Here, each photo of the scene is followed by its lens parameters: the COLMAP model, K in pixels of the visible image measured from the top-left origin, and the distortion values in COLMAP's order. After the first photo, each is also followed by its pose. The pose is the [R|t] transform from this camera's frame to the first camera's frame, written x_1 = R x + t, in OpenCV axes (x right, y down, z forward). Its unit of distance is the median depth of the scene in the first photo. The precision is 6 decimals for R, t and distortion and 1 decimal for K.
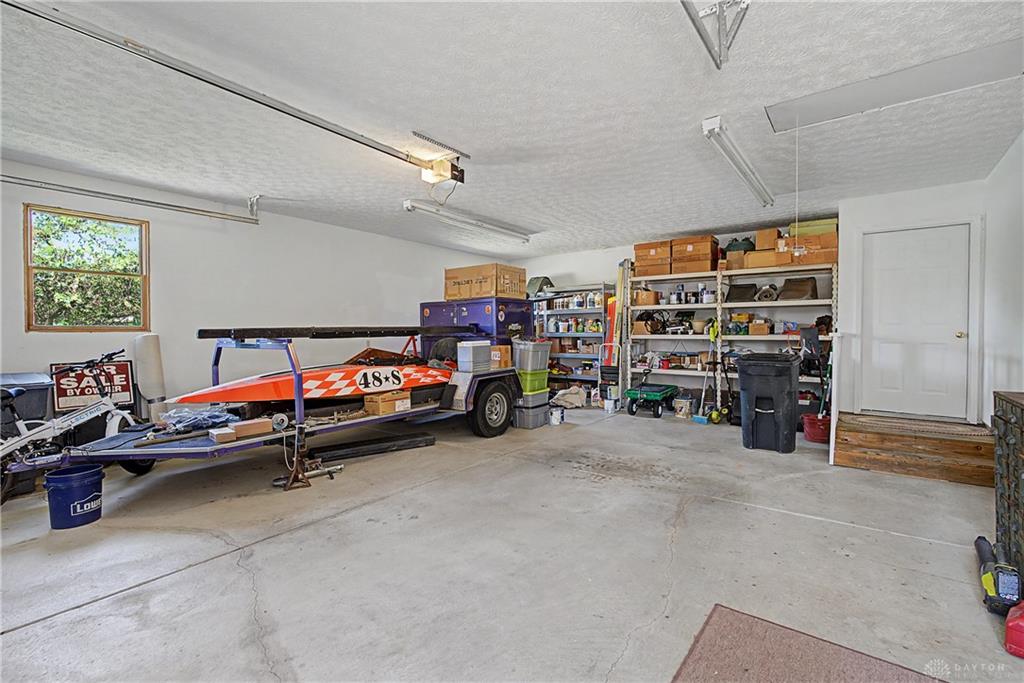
lens RADIAL K [[459.4, 0, 507.2], [0, 459.4, 338.4], [0, 0, 1]] dist [-0.001495, 0.003482]
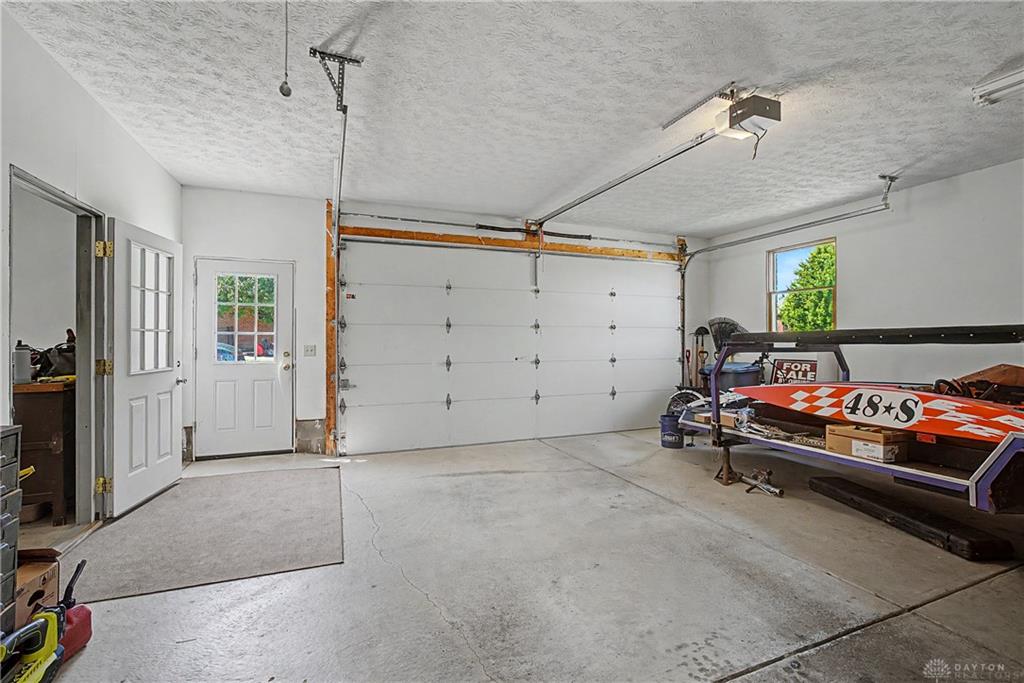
lens RADIAL K [[459.4, 0, 510.3], [0, 459.4, 339.1], [0, 0, 1]] dist [-0.001495, 0.003482]
pose [[-0.513168, 0.003369, -0.858281, 0.742199], [-0.008497, 0.999923, 0.009005, -0.014110], [0.858246, 0.011914, -0.513100, 1.164328]]
